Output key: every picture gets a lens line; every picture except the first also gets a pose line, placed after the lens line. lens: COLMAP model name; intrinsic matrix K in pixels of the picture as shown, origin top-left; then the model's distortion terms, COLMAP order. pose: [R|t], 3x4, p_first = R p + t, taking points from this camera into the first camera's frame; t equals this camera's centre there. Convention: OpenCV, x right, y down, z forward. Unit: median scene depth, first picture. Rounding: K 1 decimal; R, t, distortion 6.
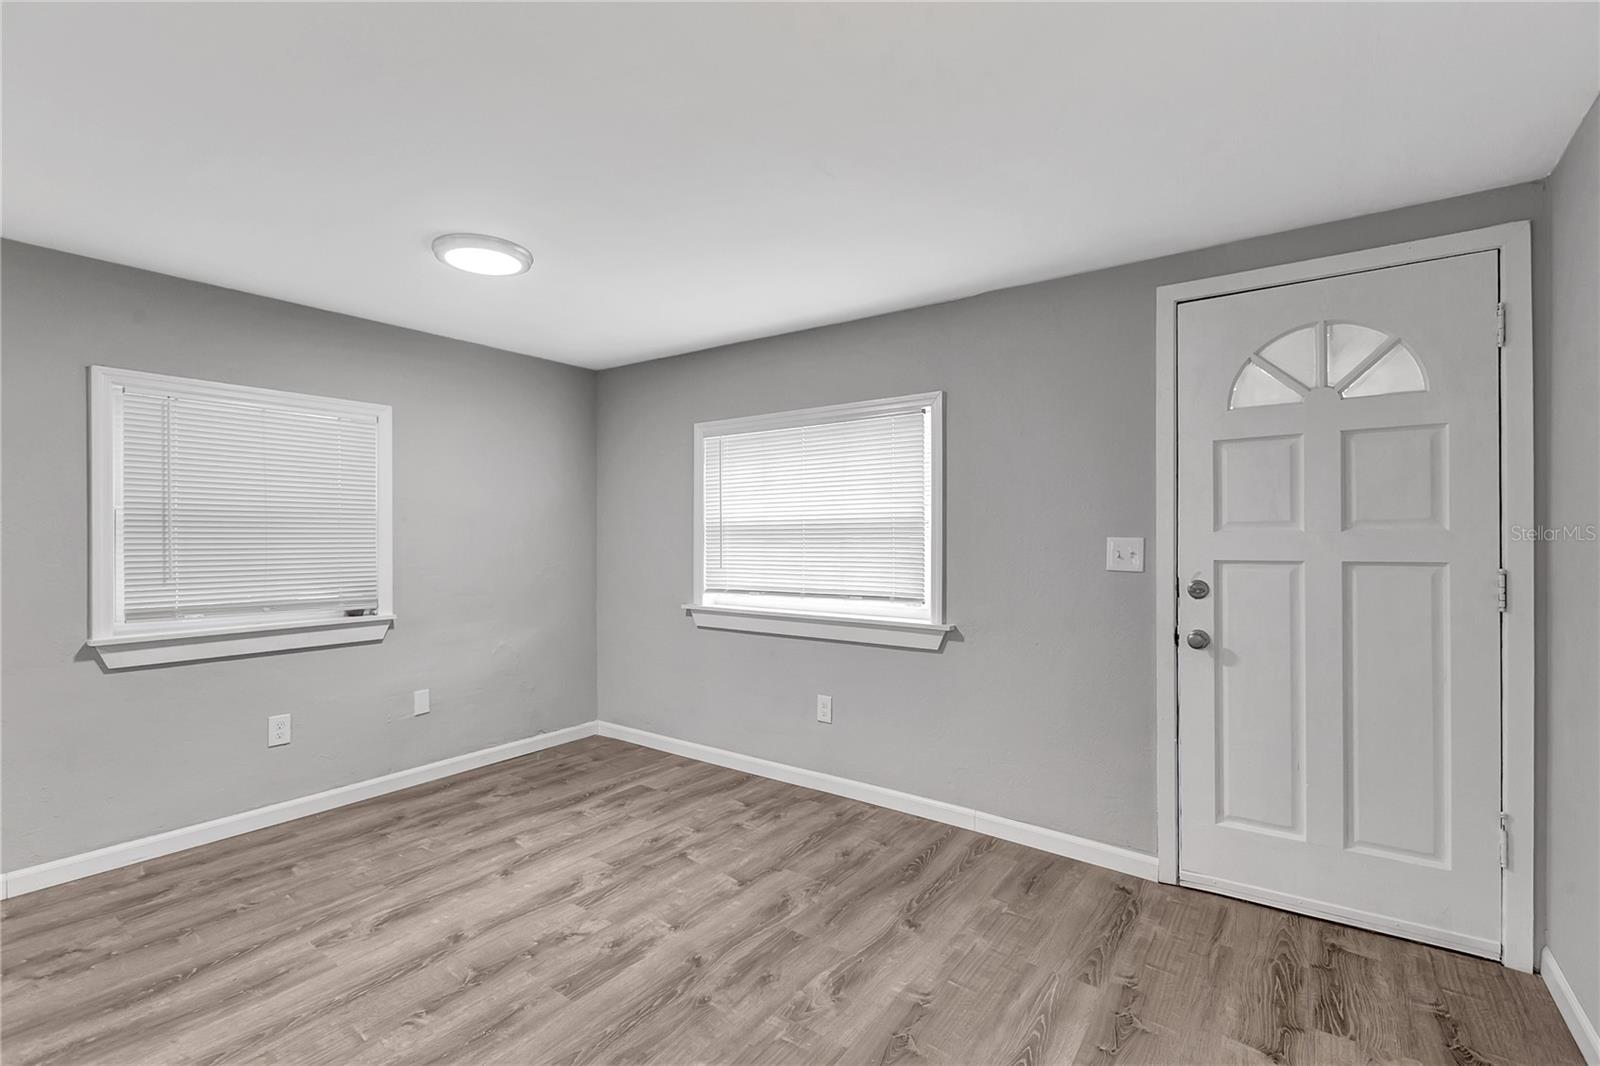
lens RADIAL K [[713.5, 0, 789.2], [0, 713.5, 542.7], [0, 0, 1]] dist [-0.001724, 0.000927]
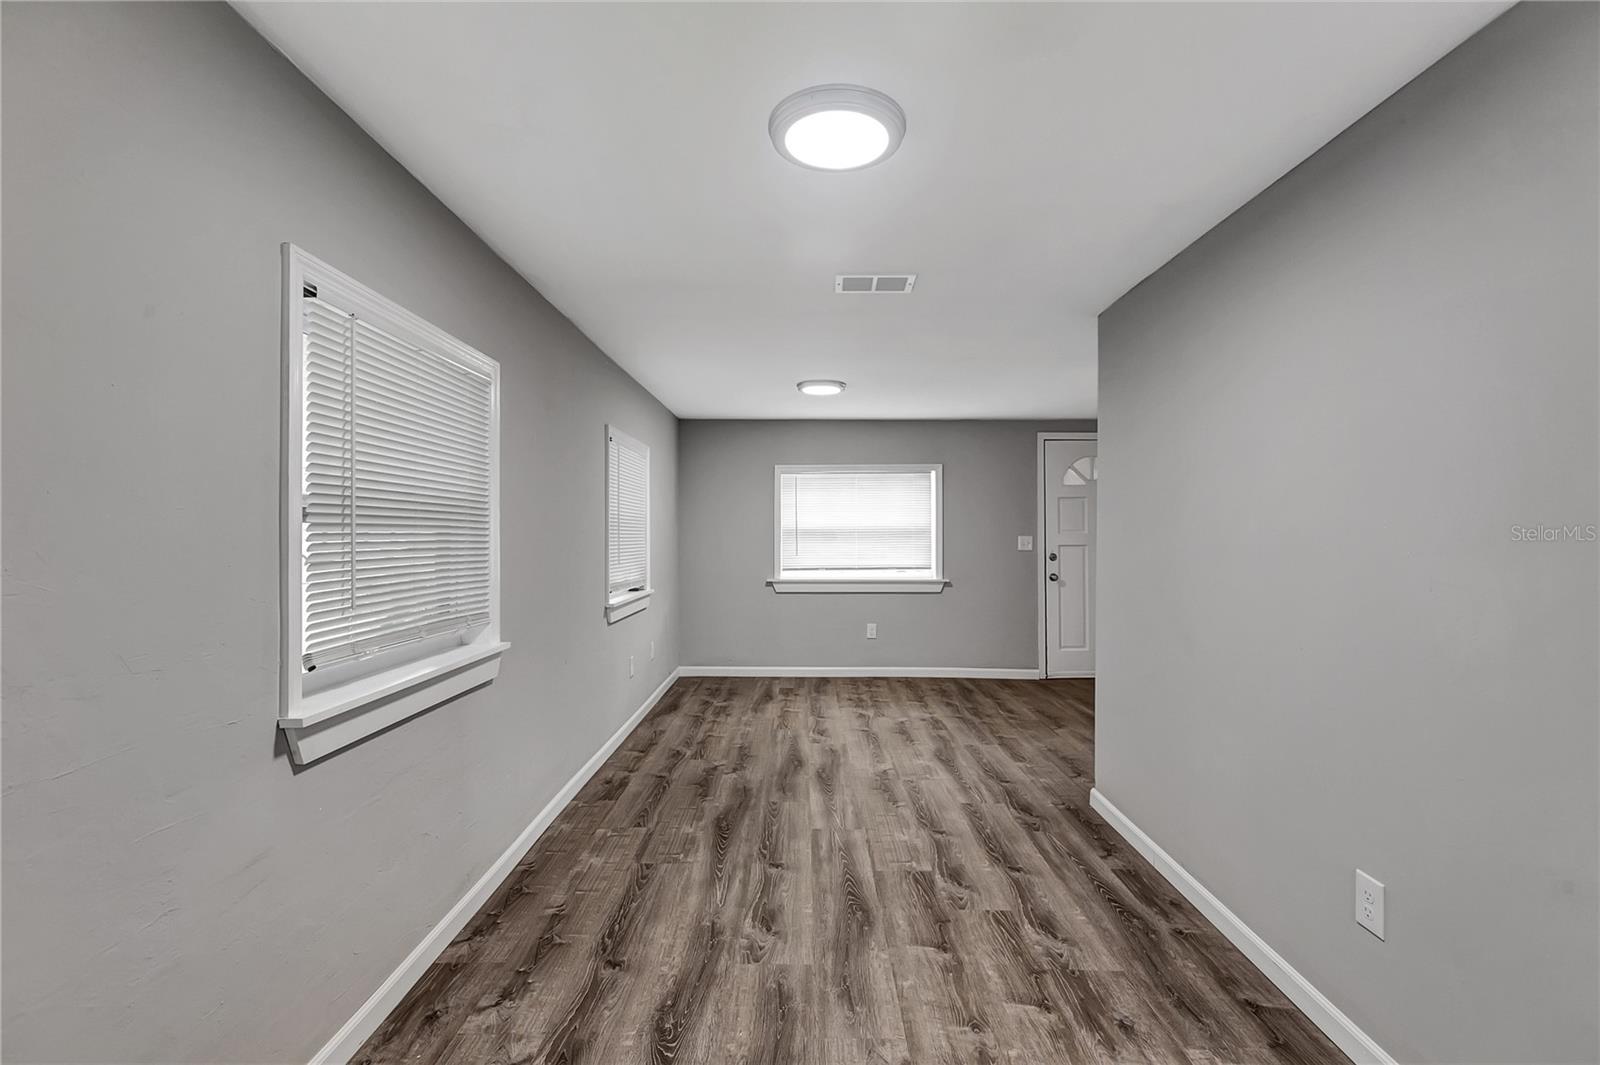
lens RADIAL K [[713.5, 0, 792.0], [0, 713.5, 525.4], [0, 0, 1]] dist [-0.001724, 0.000927]
pose [[0.817483, 0.006950, 0.575911, -1.274460], [0.005856, 0.999775, -0.020377, 0.000782], [-0.575923, 0.020030, 0.817258, -0.402397]]
